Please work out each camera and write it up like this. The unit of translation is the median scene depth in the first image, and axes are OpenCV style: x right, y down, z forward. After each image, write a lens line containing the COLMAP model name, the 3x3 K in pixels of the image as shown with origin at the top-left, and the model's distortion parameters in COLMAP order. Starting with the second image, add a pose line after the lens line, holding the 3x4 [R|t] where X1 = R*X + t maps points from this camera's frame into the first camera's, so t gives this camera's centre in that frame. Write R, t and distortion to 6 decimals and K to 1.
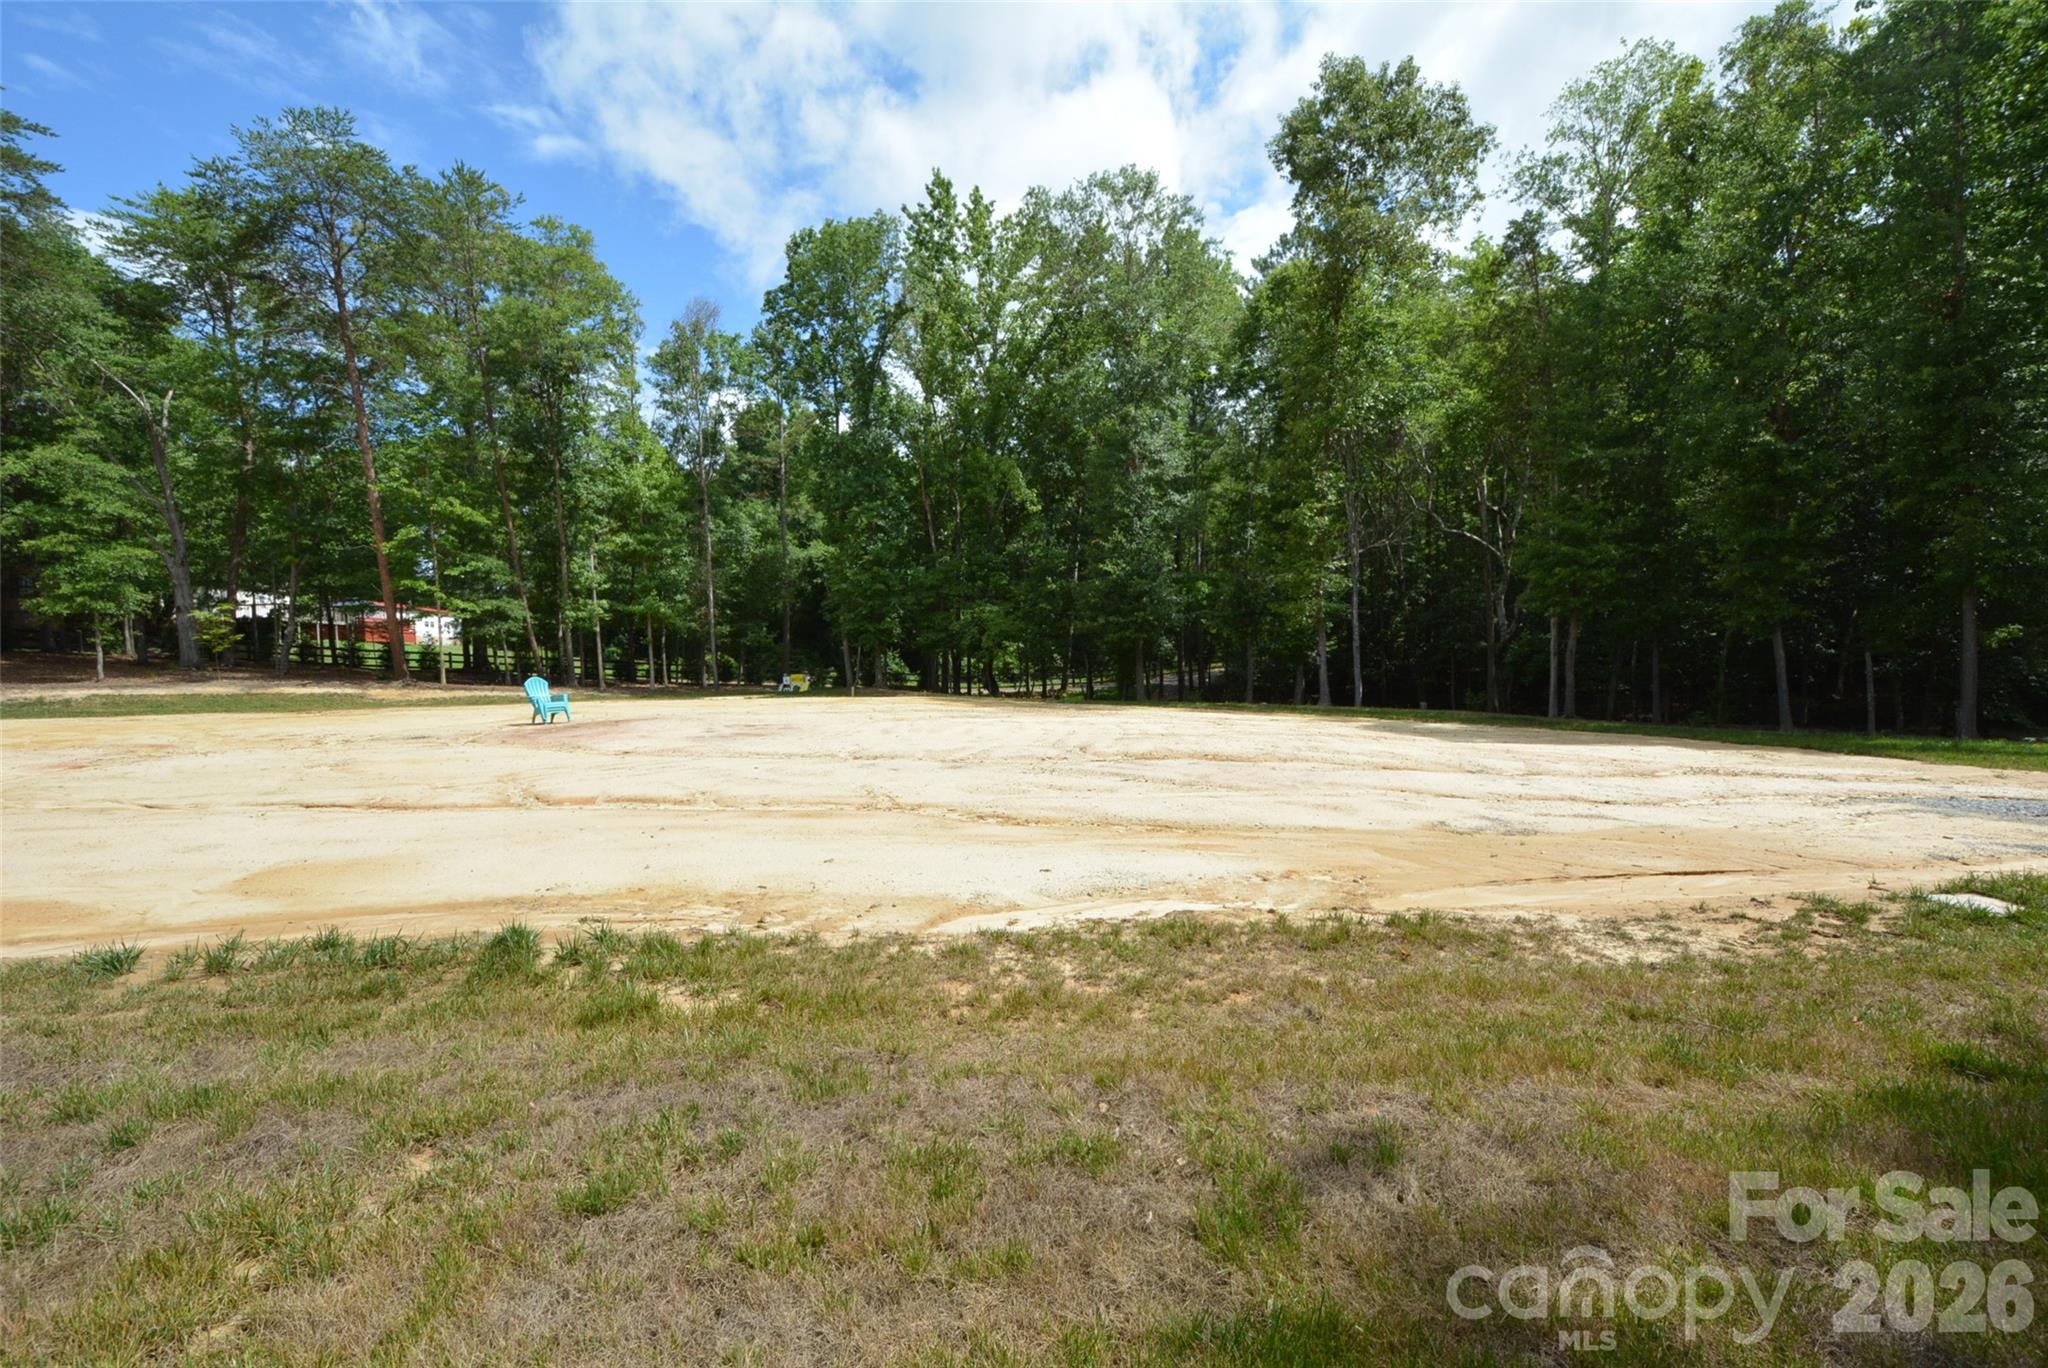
lens RADIAL K [[887.3, 0, 1033.0], [0, 887.3, 702.8], [0, 0, 1]] dist [0.001884, -0.006145]
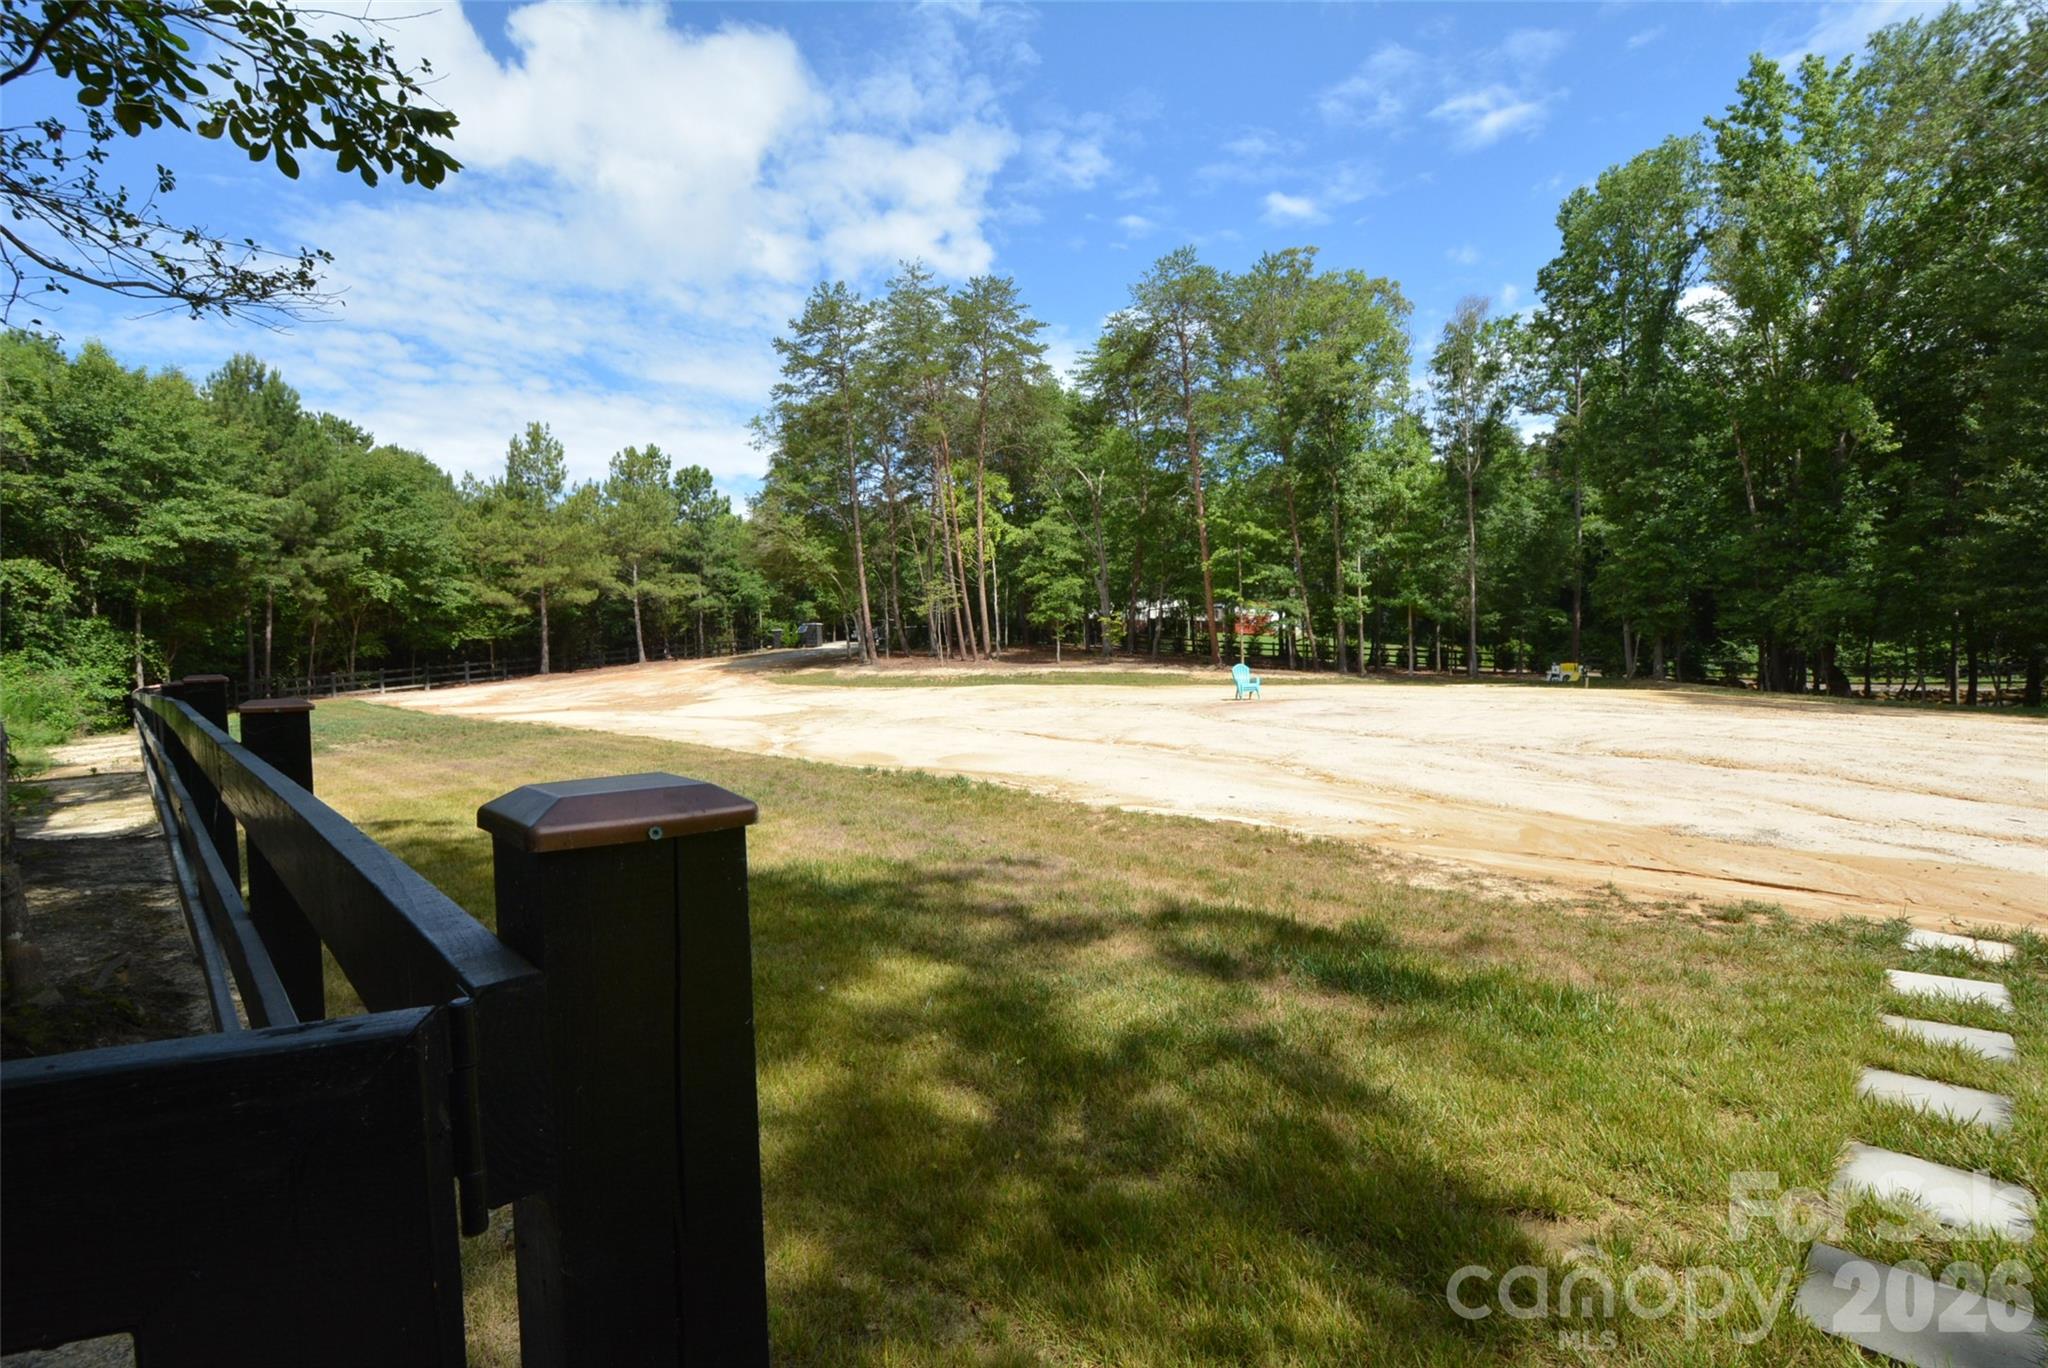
lens RADIAL K [[887.3, 0, 1033.0], [0, 887.3, 702.8], [0, 0, 1]] dist [0.001884, -0.006145]
pose [[0.626307, 0.045459, -0.778250, 0.148227], [-0.033792, 0.998943, 0.031156, -0.000747], [0.778843, 0.006786, 0.627182, -0.040518]]
